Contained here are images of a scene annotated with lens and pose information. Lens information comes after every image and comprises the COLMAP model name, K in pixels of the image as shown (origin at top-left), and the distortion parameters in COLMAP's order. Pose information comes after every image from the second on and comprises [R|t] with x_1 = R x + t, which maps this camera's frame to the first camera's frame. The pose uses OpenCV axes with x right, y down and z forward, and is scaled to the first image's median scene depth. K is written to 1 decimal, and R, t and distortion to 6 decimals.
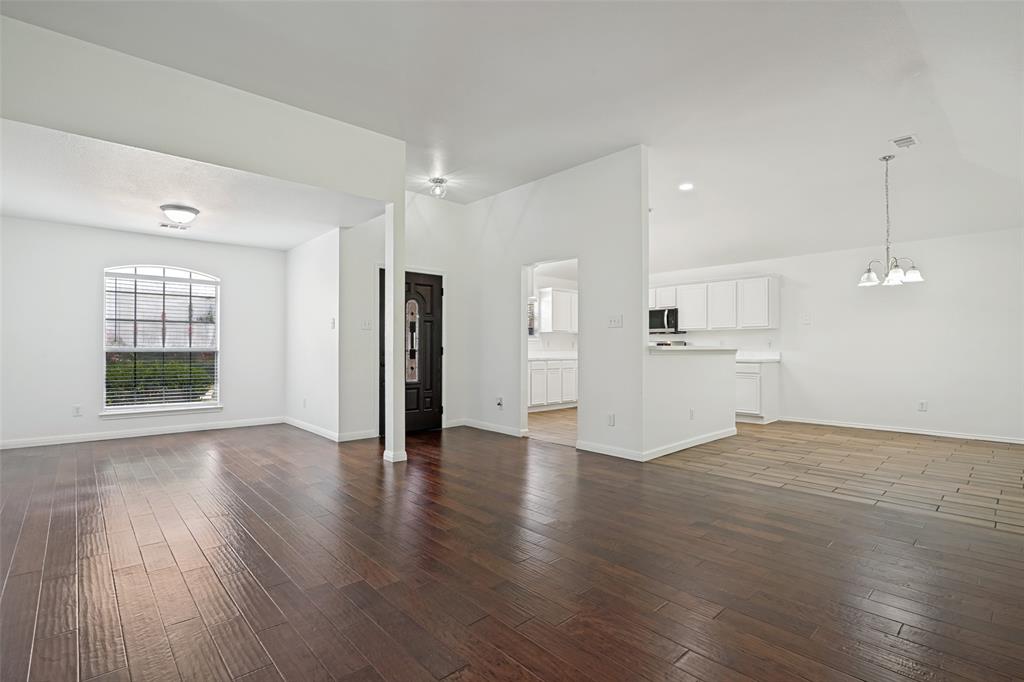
lens RADIAL K [[485.1, 0, 512.0], [0, 485.1, 341.0], [0, 0, 1]] dist [-0.003129, -0.000141]
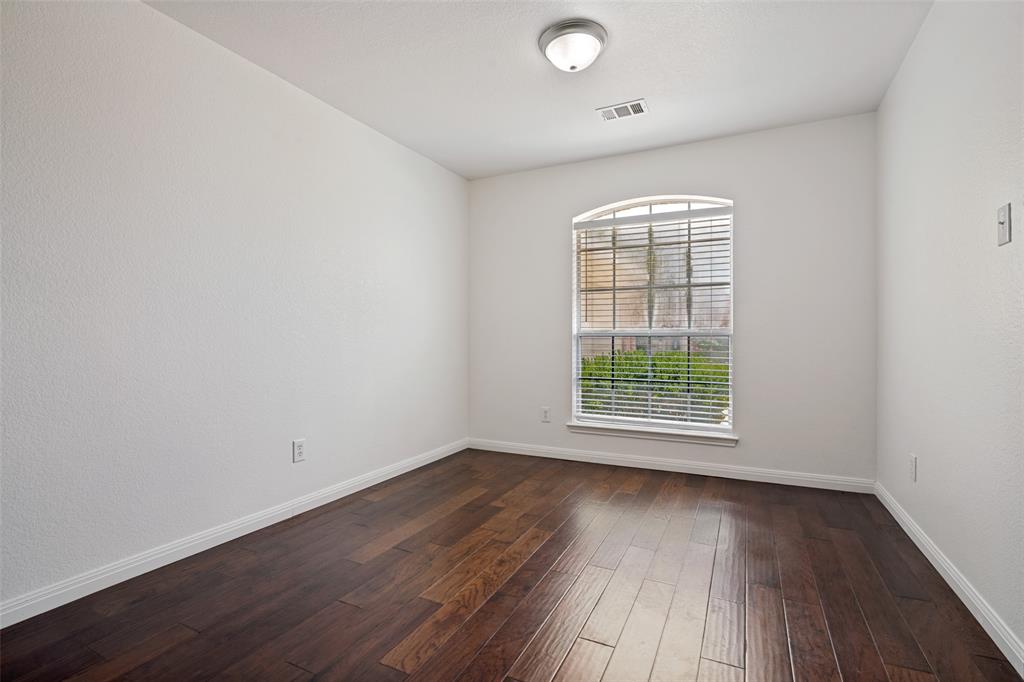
lens RADIAL K [[474.3, 0, 502.5], [0, 474.3, 343.5], [0, 0, 1]] dist [-0.028423, 0.001156]
pose [[0.348991, 0.006325, -0.937105, -0.219588], [0.015787, 0.999796, 0.012627, 0.022008], [0.936993, -0.019200, 0.348820, 0.626520]]
